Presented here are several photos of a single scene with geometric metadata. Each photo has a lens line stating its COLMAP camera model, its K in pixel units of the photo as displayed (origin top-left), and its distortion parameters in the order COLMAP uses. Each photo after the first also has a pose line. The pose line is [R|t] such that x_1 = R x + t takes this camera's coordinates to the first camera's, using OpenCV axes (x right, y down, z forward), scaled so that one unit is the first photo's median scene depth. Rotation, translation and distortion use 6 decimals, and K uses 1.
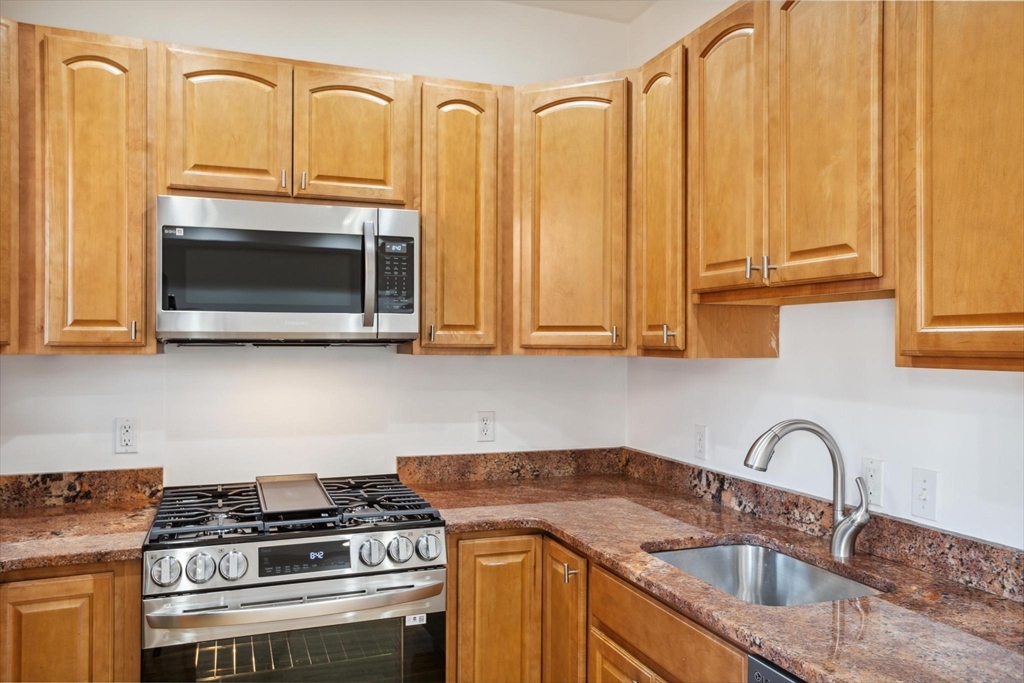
lens RADIAL K [[772.6, 0, 510.8], [0, 772.6, 343.9], [0, 0, 1]] dist [-0.006977, 0.048664]
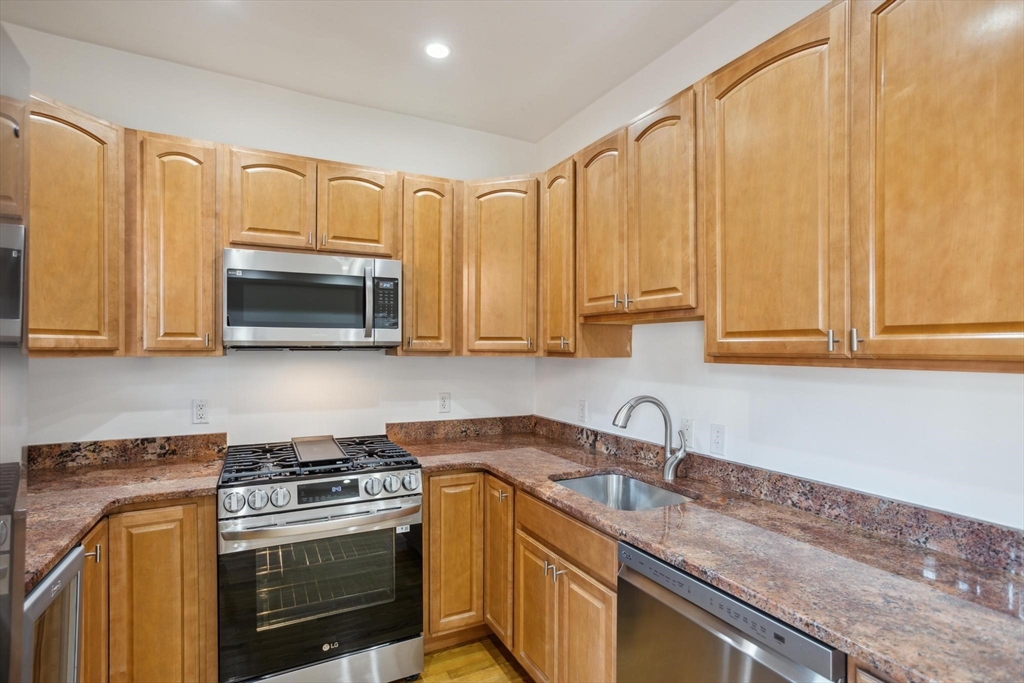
lens RADIAL K [[506.0, 0, 508.2], [0, 506.0, 353.8], [0, 0, 1]] dist [-0.049692, 0.045773]
pose [[0.993379, -0.002267, 0.114861, -0.028506], [0.000986, 0.999937, 0.011207, -0.001240], [-0.114879, -0.011020, 0.993318, -0.008595]]
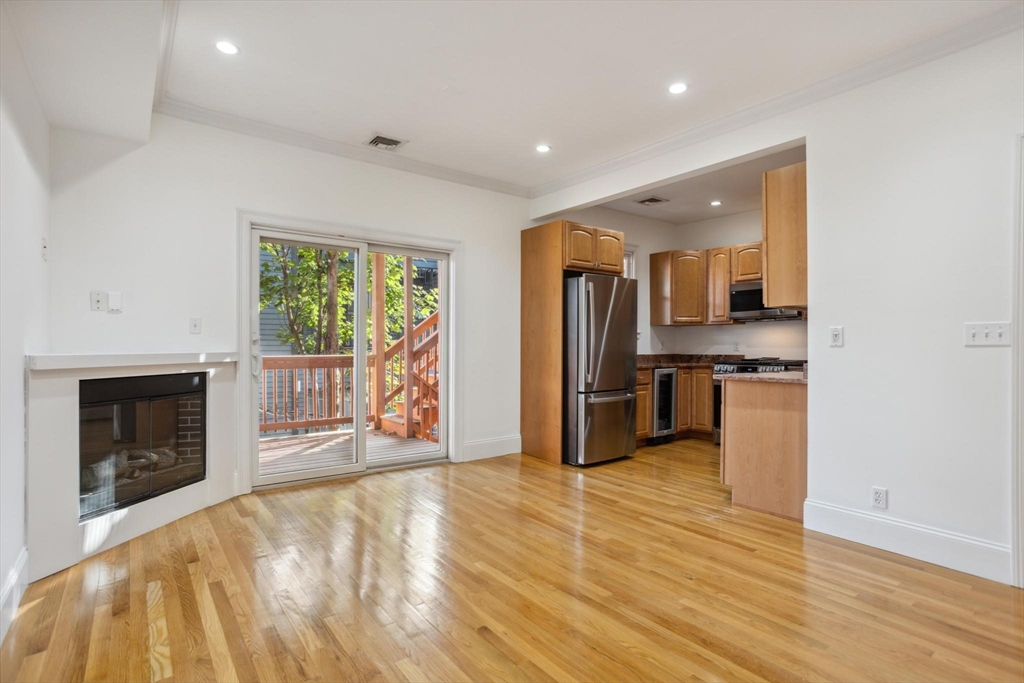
lens RADIAL K [[502.7, 0, 512.2], [0, 502.7, 328.0], [0, 0, 1]] dist [-0.049139, 0.038107]
pose [[0.296920, -0.037984, -0.954146, 1.642215], [-0.001374, 0.999191, -0.040204, 0.141143], [0.954901, 0.013249, 0.296628, -0.840236]]
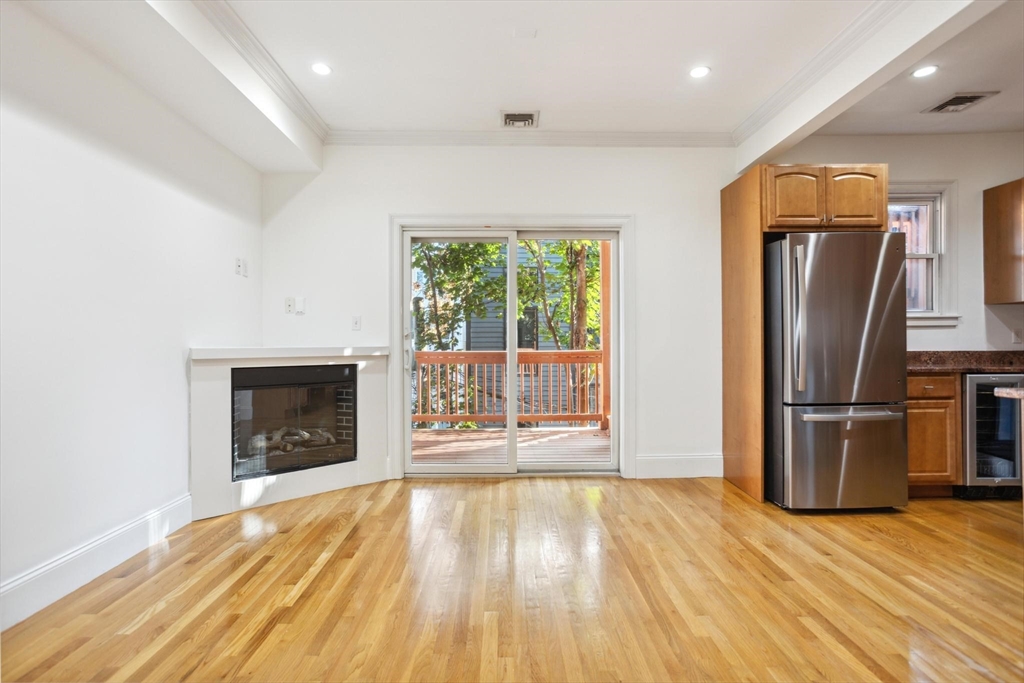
lens RADIAL K [[502.7, 0, 512.2], [0, 502.7, 328.0], [0, 0, 1]] dist [-0.049139, 0.038107]
pose [[-0.327777, -0.030976, -0.944247, 1.365194], [0.001702, 0.999441, -0.033378, 0.149211], [0.944754, -0.012548, -0.327541, -0.245083]]
